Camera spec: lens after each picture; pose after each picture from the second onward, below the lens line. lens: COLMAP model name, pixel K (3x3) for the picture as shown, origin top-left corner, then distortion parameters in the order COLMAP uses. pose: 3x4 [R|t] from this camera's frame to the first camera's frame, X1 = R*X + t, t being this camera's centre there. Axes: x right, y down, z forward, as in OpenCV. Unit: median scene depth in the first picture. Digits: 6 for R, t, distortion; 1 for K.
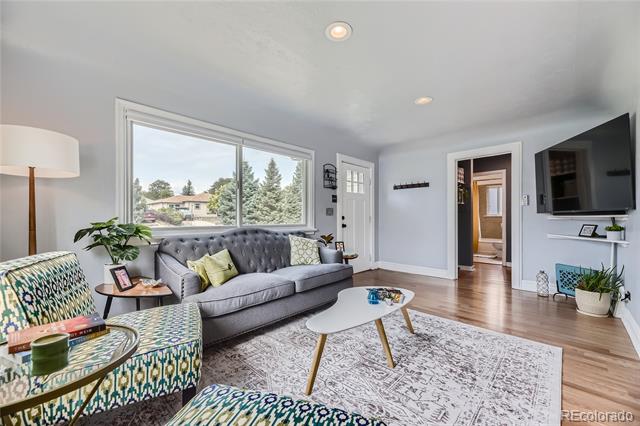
lens RADIAL K [[255.7, 0, 319.3], [0, 255.7, 215.8], [0, 0, 1]] dist [-0.000200, -0.000124]
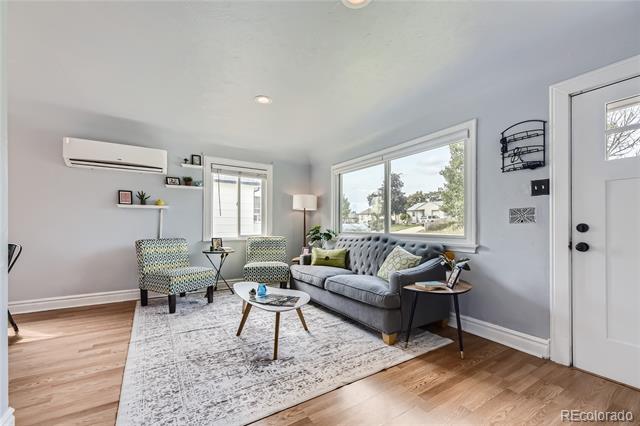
lens RADIAL K [[266.8, 0, 320.6], [0, 266.8, 217.1], [0, 0, 1]] dist [0.001882, 0.000172]
pose [[-0.235787, -0.029544, -0.971356, 1.150632], [0.002409, 0.999517, -0.030985, 0.005028], [0.971802, -0.009646, -0.235602, 1.288072]]
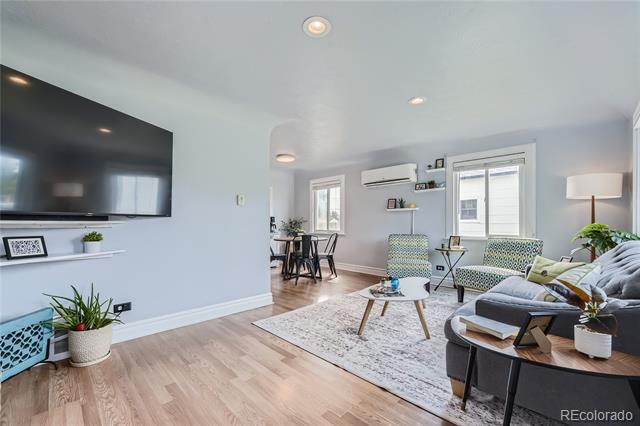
lens RADIAL K [[266.8, 0, 320.6], [0, 266.8, 217.1], [0, 0, 1]] dist [0.001882, 0.000172]
pose [[-0.999932, 0.001858, 0.011480, 0.478124], [0.001502, 0.999521, -0.030922, 0.013000], [-0.011532, -0.030902, -0.999456, 1.979962]]
